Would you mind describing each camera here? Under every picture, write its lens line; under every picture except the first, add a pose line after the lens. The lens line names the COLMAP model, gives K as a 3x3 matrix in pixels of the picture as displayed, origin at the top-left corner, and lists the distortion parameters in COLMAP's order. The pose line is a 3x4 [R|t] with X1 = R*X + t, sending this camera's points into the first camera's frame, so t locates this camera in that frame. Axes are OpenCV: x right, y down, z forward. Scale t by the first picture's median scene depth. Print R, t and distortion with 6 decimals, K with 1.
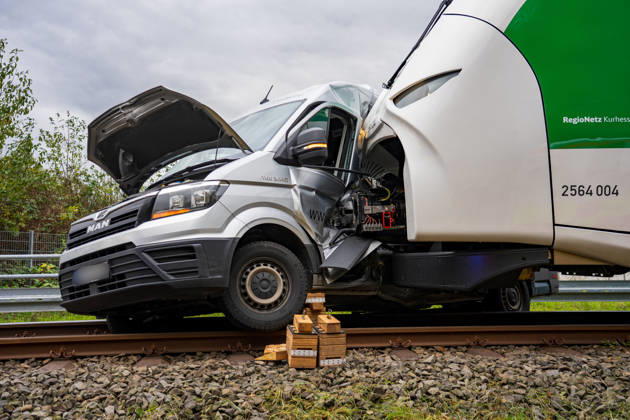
lens RADIAL K [[699.3, 0, 314.0], [0, 699.3, 224.3], [0, 0, 1]] dist [0.049851, 0.010390]
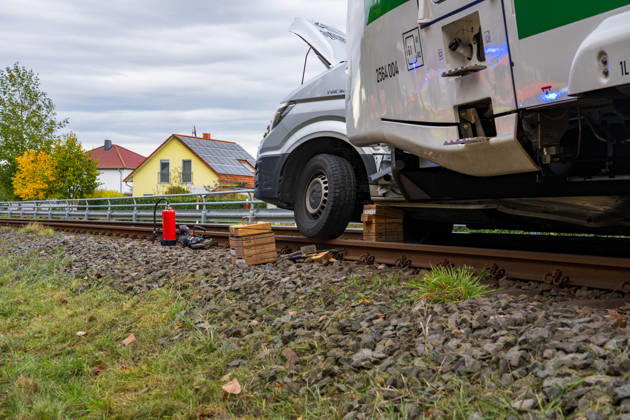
lens RADIAL K [[1060.4, 0, 315.0], [0, 1060.4, 210.0], [0, 0, 1]] dist [0.347771, 0.127300]
pose [[0.227302, 0.008813, -0.973785, 1.505707], [0.079643, 0.996441, 0.027608, 0.064562], [0.970562, -0.083830, 0.225791, 0.645569]]
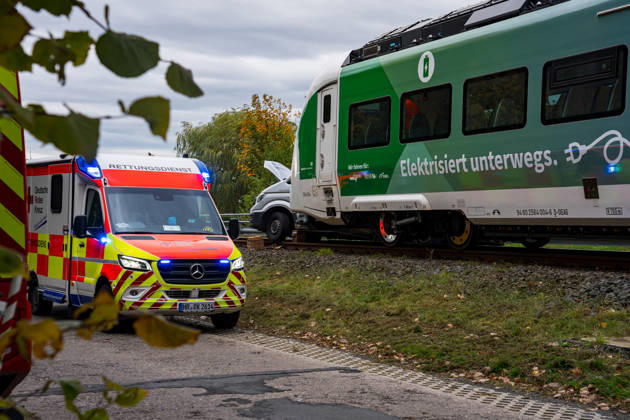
lens RADIAL K [[944.7, 0, 315.0], [0, 944.7, 210.0], [0, 0, 1]] dist [0.261496, 0.044004]
pose [[0.362717, -0.000873, -0.931899, 3.821604], [0.065262, 0.997568, 0.024467, -0.074400], [0.929611, -0.069692, 0.361892, -0.305228]]
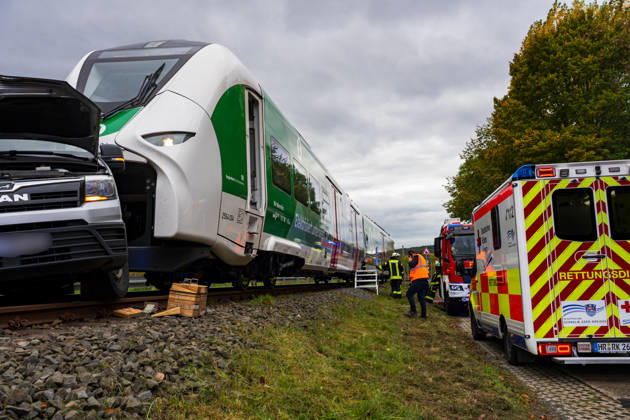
lens RADIAL K [[616.0, 0, 315.0], [0, 616.0, 210.0], [0, 0, 1]] dist [-0.048476, 0.226433]
pose [[0.260428, 0.117455, 0.958322, -1.064775], [-0.053100, 0.992813, -0.107252, 0.092357], [-0.964032, -0.022956, 0.264794, 0.364943]]
